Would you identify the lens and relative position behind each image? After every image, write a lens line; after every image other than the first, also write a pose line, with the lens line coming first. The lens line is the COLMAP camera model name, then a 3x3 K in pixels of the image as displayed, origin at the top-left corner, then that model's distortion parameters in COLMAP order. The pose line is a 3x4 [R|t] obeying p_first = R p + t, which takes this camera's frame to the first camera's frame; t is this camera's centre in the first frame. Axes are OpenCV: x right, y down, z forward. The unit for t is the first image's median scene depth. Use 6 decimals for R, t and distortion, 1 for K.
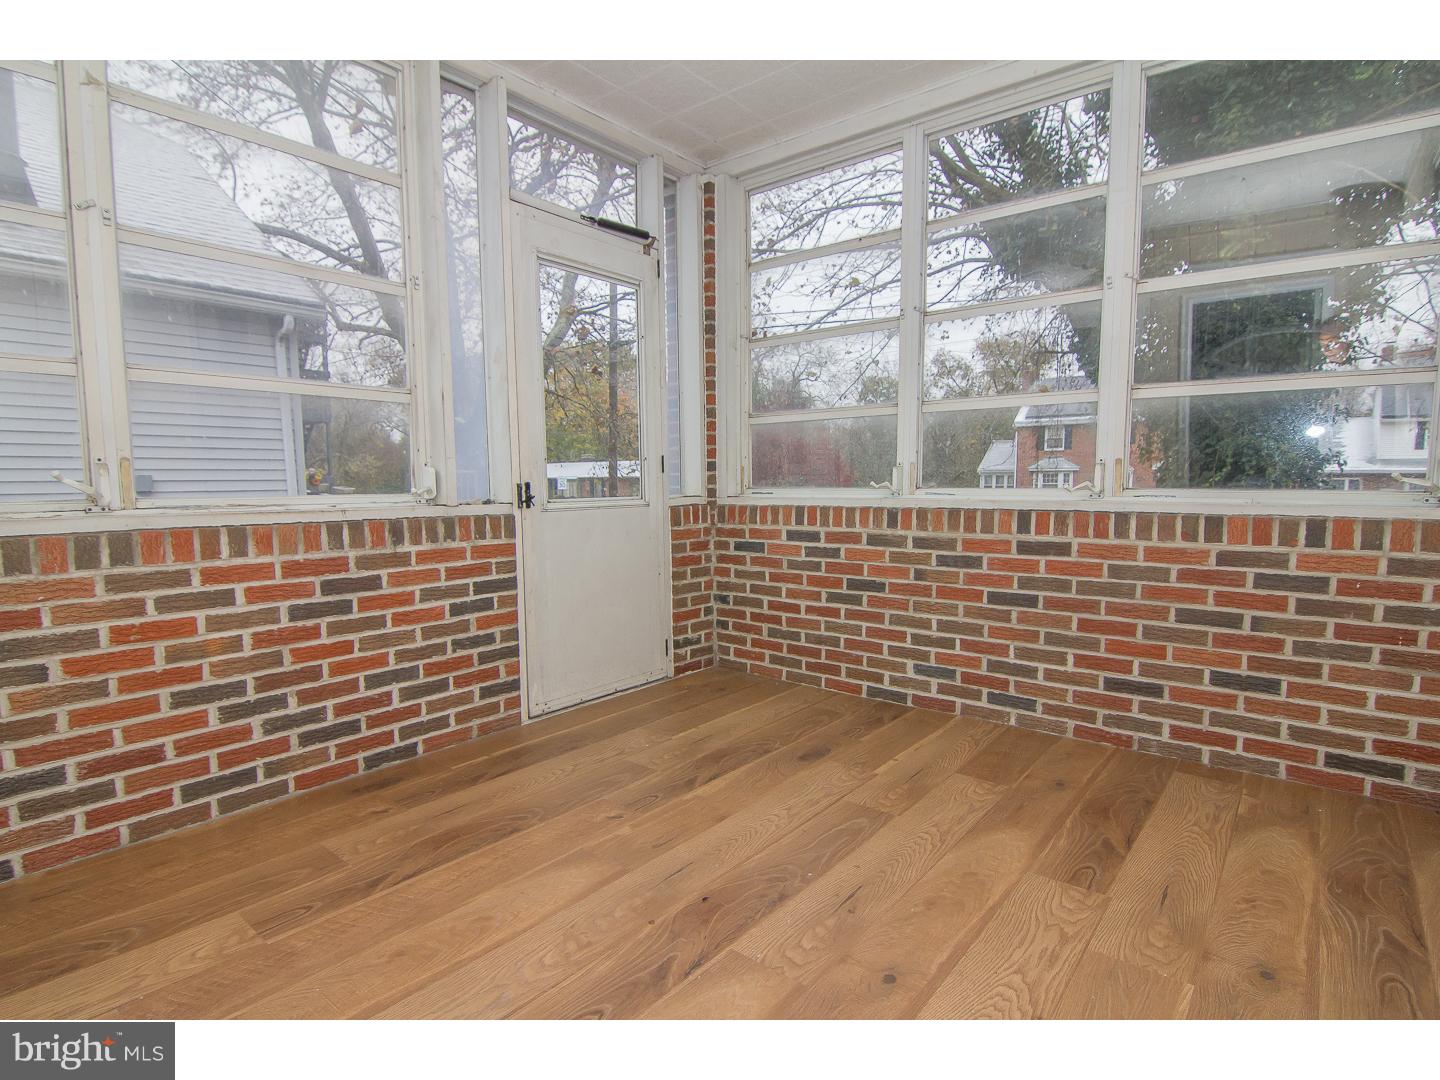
lens RADIAL K [[732.8, 0, 720.0], [0, 732.8, 540.0], [0, 0, 1]] dist [0.003469, -0.012818]
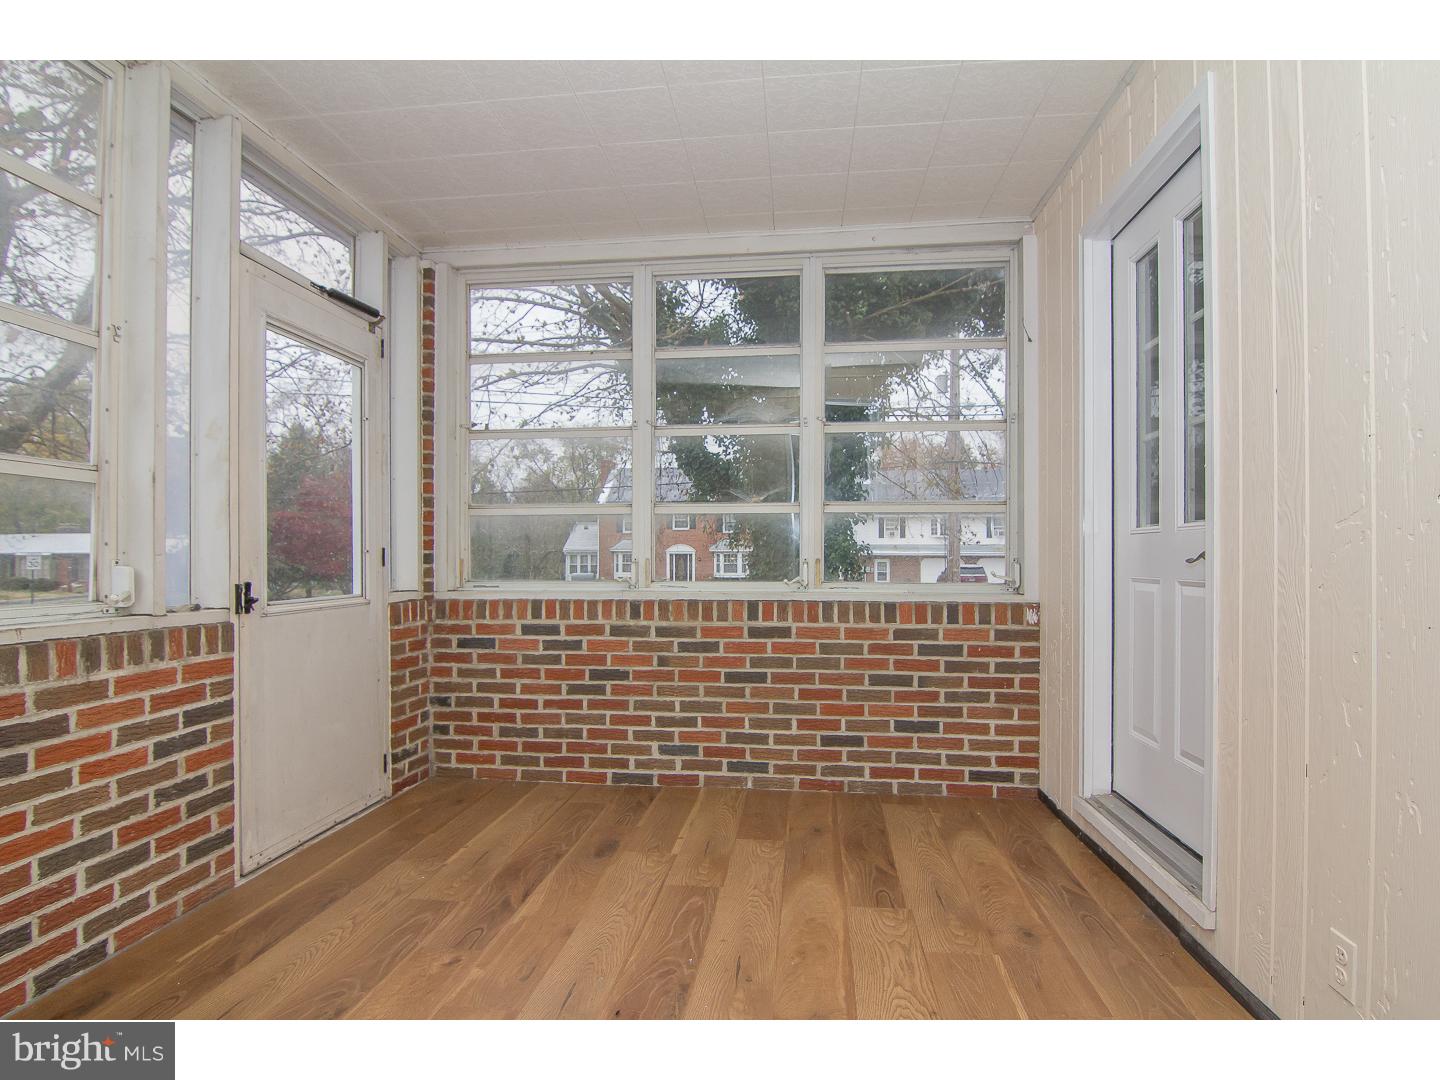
lens RADIAL K [[732.8, 0, 720.0], [0, 732.8, 540.0], [0, 0, 1]] dist [0.003469, -0.012818]
pose [[0.848627, 0.016978, 0.528719, -0.257788], [0.039841, 0.994595, -0.095886, -0.026491], [-0.527489, 0.102437, 0.843364, 0.015243]]
